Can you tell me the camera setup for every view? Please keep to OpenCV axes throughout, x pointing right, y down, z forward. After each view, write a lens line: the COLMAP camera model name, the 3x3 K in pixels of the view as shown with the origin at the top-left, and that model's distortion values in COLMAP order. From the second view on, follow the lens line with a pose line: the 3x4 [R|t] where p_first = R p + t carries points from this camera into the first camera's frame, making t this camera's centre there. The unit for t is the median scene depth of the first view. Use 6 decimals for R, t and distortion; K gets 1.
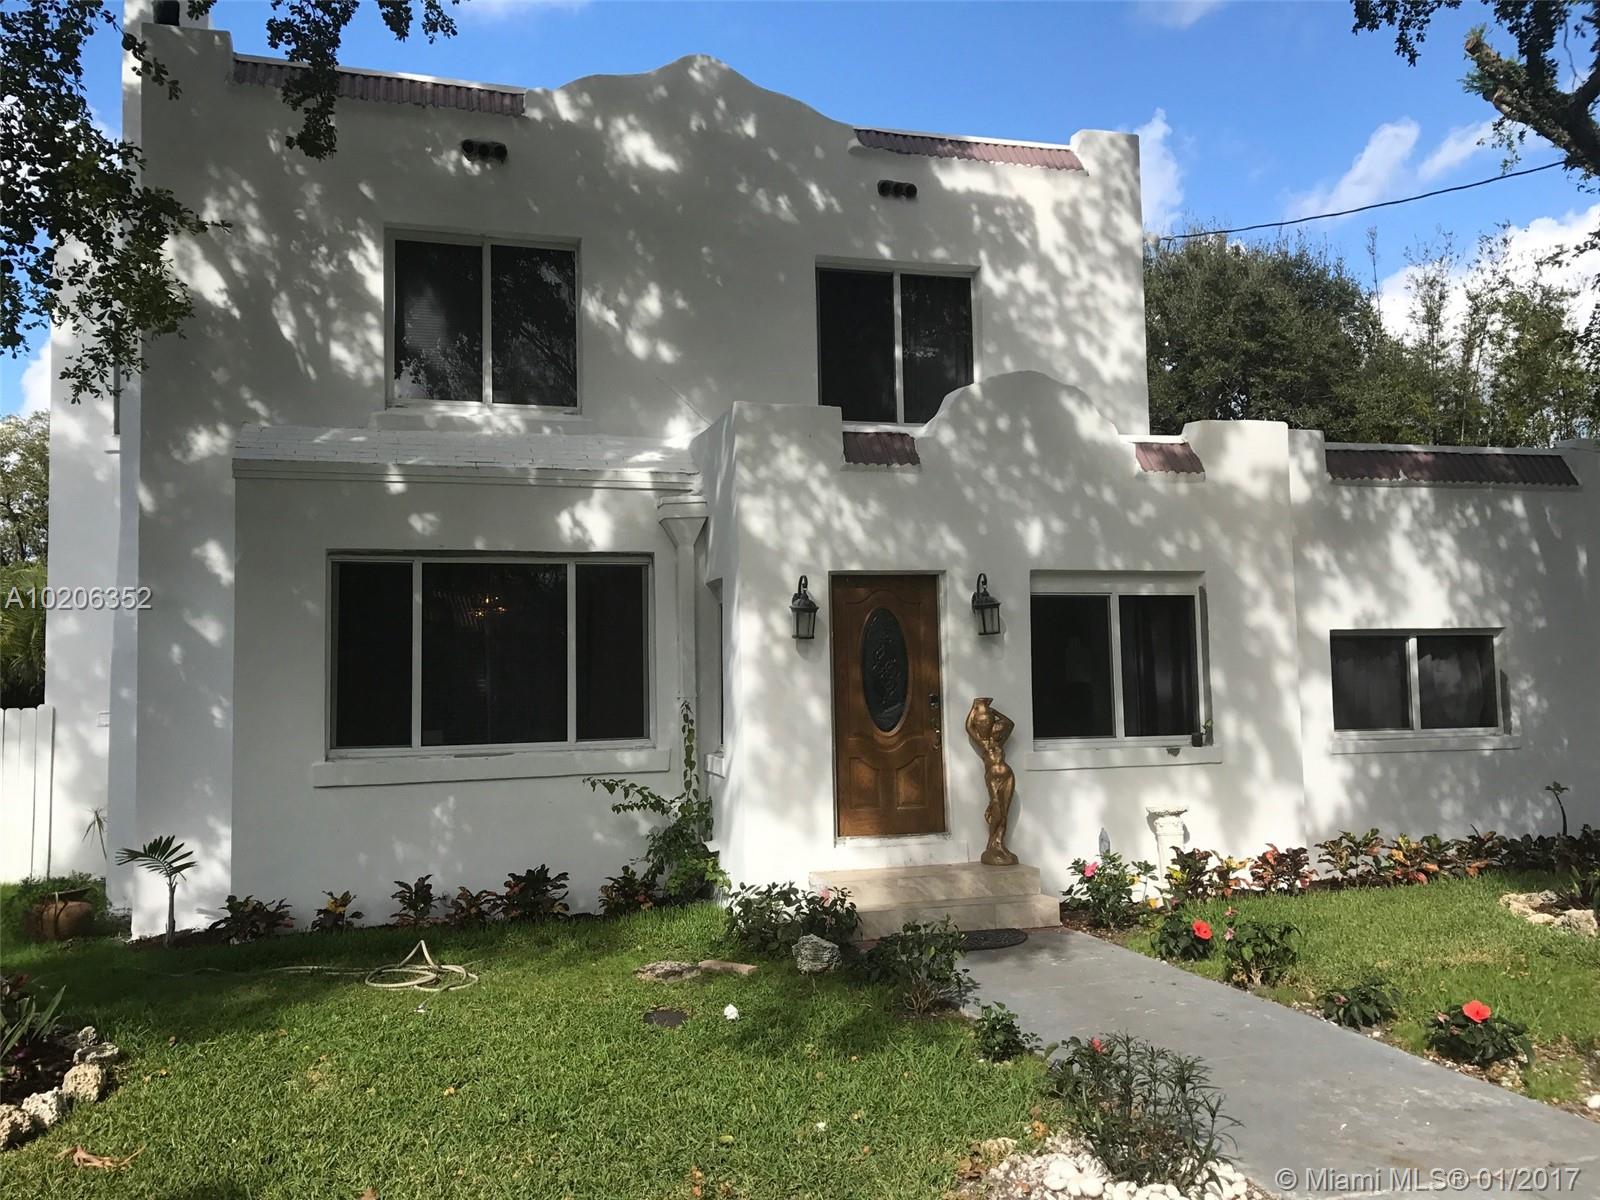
lens RADIAL K [[1438.3, 0, 800.0], [0, 1438.3, 600.0], [0, 0, 1]] dist [-0.008875, -0.009956]
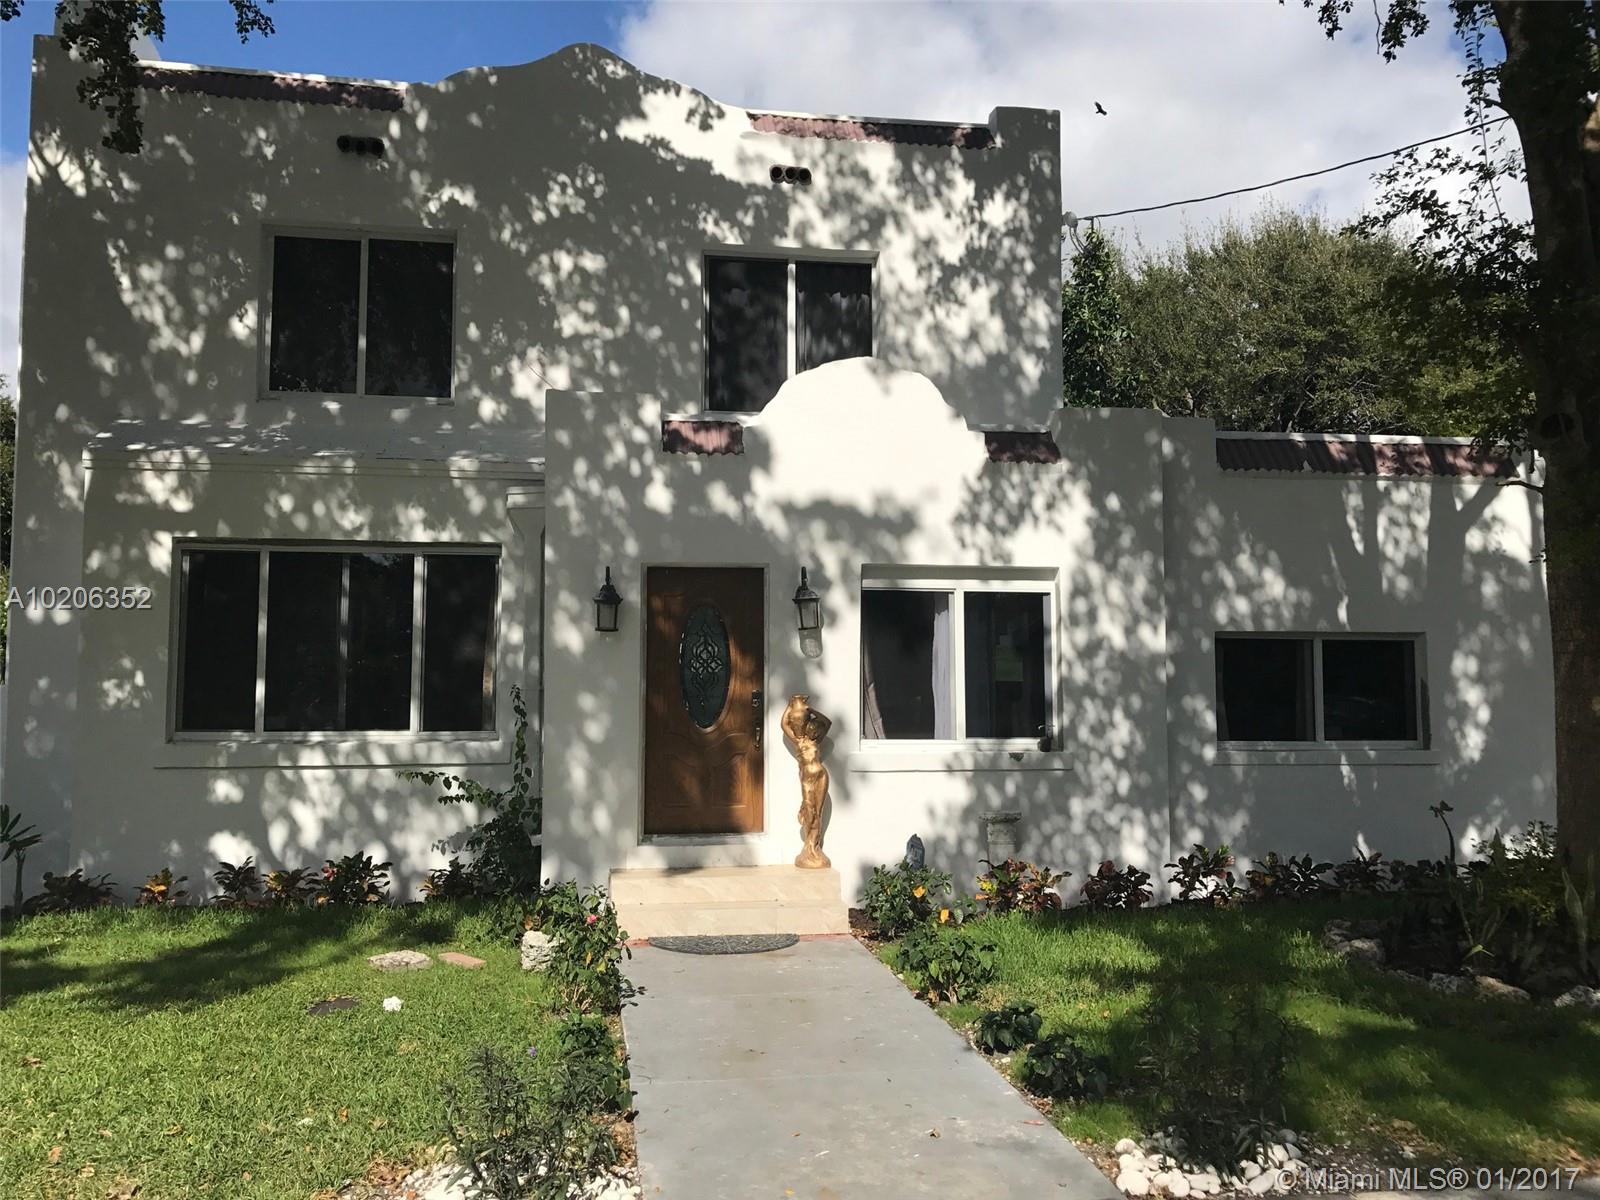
lens RADIAL K [[1457.7, 0, 800.7], [0, 1457.7, 567.1], [0, 0, 1]] dist [0.007072, 0.001966]
pose [[0.991789, 0.009369, -0.127541, 0.246911], [-0.012391, 0.999661, -0.022918, 0.004676], [0.127283, 0.024310, 0.991569, 0.024874]]
